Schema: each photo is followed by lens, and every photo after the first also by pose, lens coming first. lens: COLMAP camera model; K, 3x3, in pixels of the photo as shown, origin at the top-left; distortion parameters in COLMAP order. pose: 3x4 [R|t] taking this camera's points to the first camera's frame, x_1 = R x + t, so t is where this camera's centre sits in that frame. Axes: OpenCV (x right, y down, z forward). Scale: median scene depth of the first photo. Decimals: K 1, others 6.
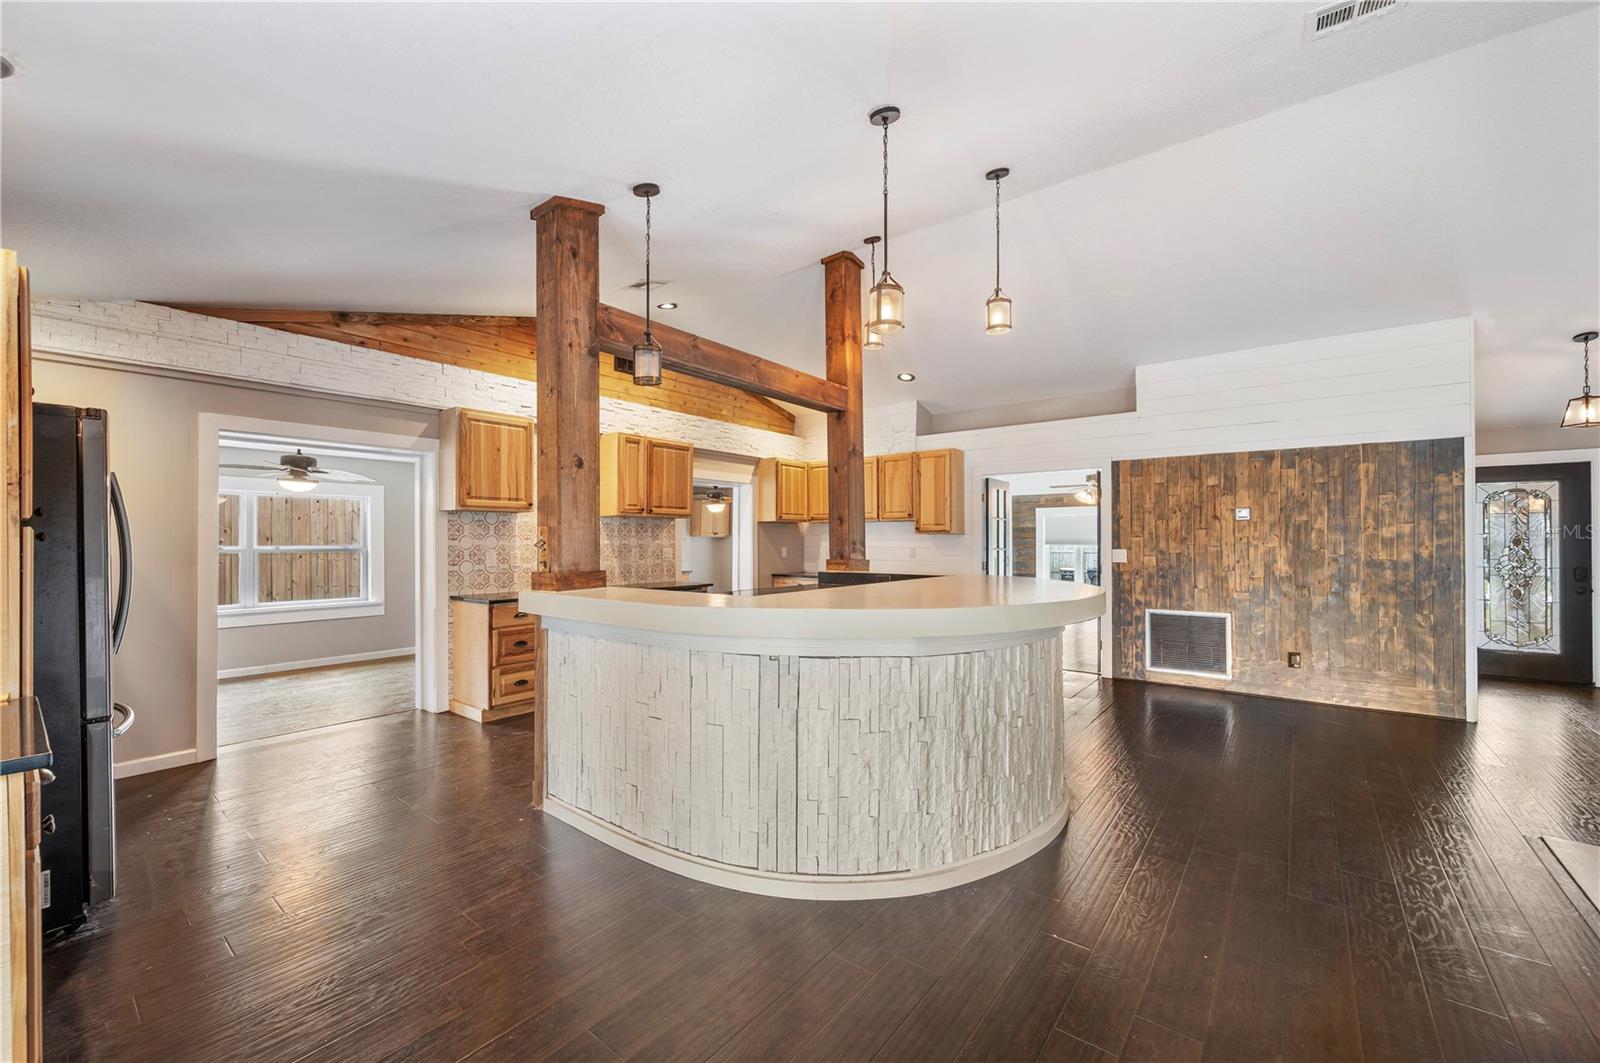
lens RADIAL K [[640.8, 0, 809.8], [0, 640.8, 535.9], [0, 0, 1]] dist [0.000100, -0.000043]
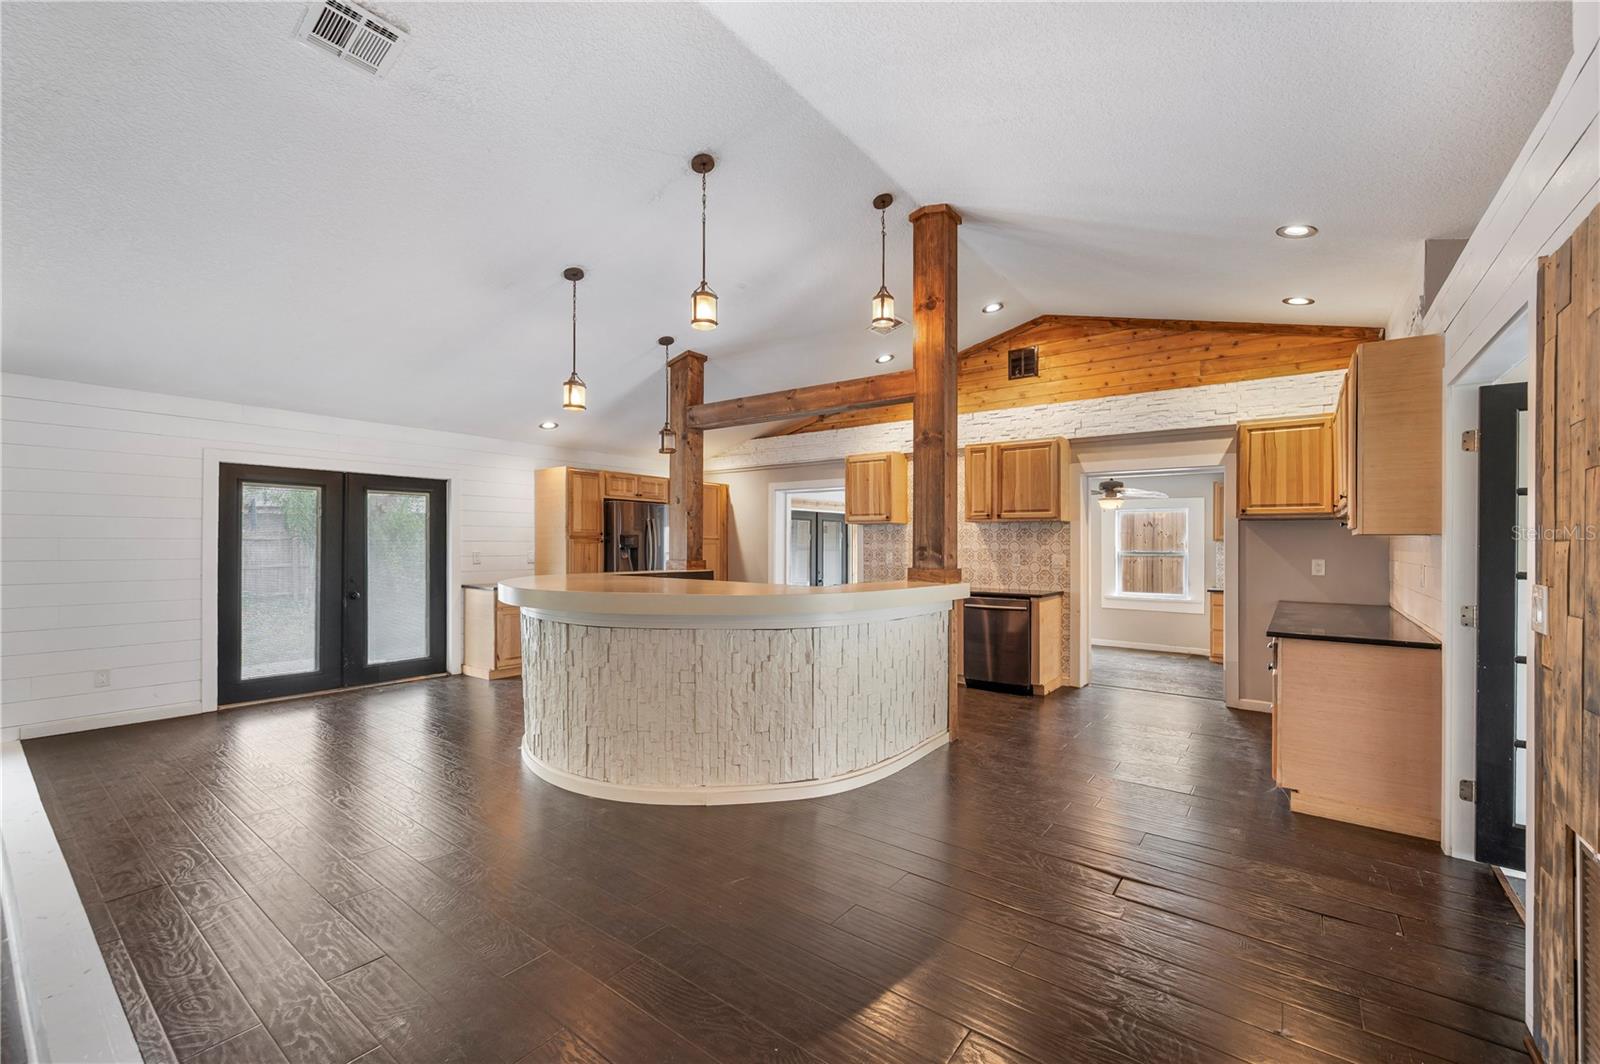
lens RADIAL K [[656.4, 0, 805.4], [0, 656.4, 541.3], [0, 0, 1]] dist [0.000333, 0.000006]
pose [[0.008608, -0.002234, -0.999960, 0.872287], [-0.000110, 0.999997, -0.002235, 0.003193], [0.999963, 0.000129, 0.008608, 0.781104]]
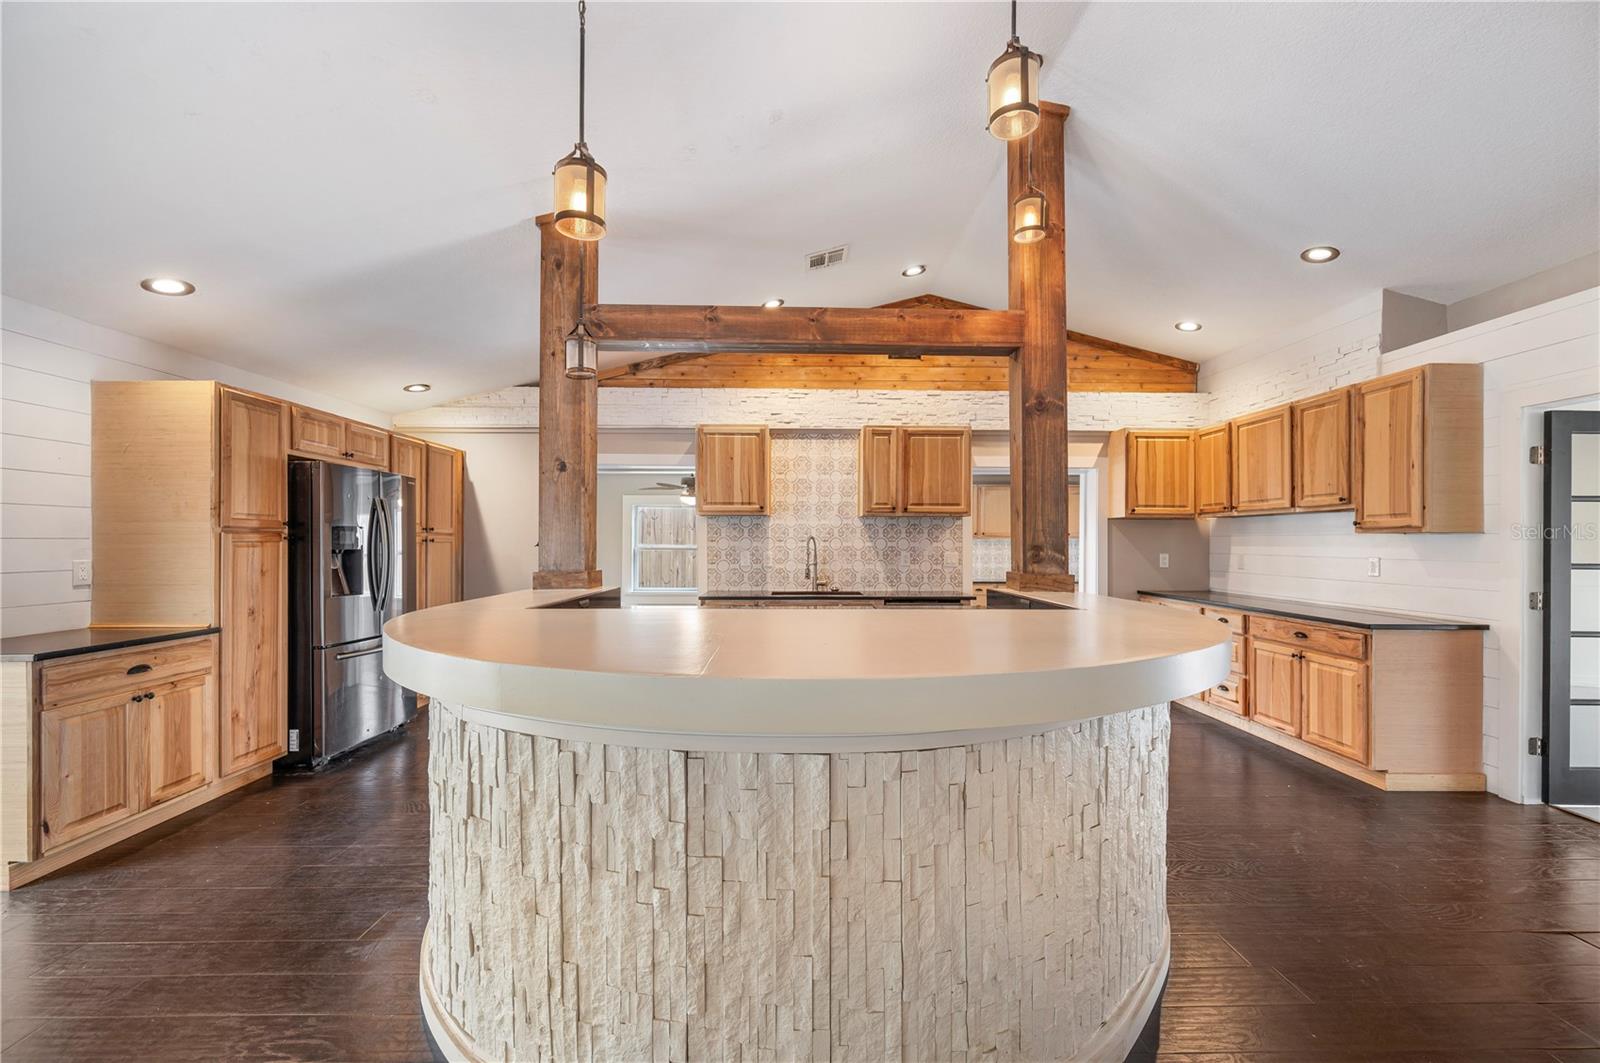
lens RADIAL K [[641.3, 0, 800.8], [0, 641.3, 537.9], [0, 0, 1]] dist [0.000940, -0.000319]
pose [[0.622624, -0.001548, -0.782519, 0.398004], [0.000677, 0.999999, -0.001440, 0.001587], [0.782521, 0.000367, 0.622625, 0.383172]]
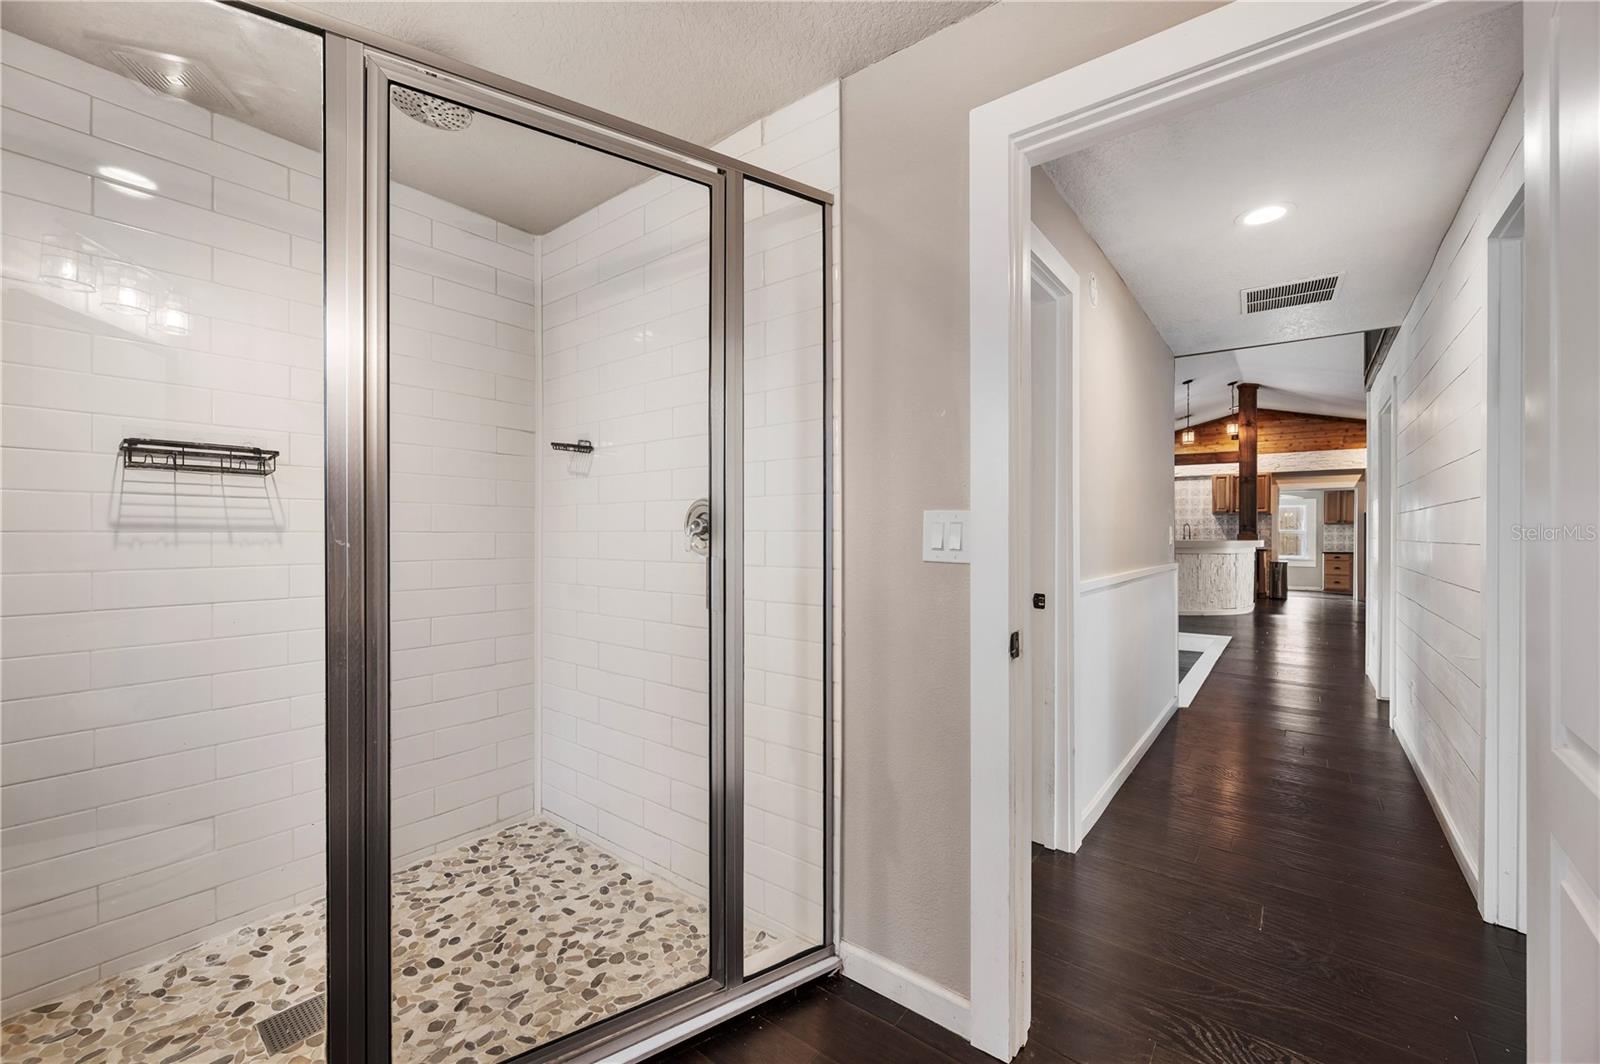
lens RADIAL K [[640.8, 0, 809.8], [0, 640.8, 536.4], [0, 0, 1]] dist [0.000100, -0.000043]
pose [[0.003875, 0.009032, -0.999952, 1.954119], [0.003234, 0.999954, 0.009045, 0.019338], [0.999987, -0.003269, 0.003846, -0.359944]]
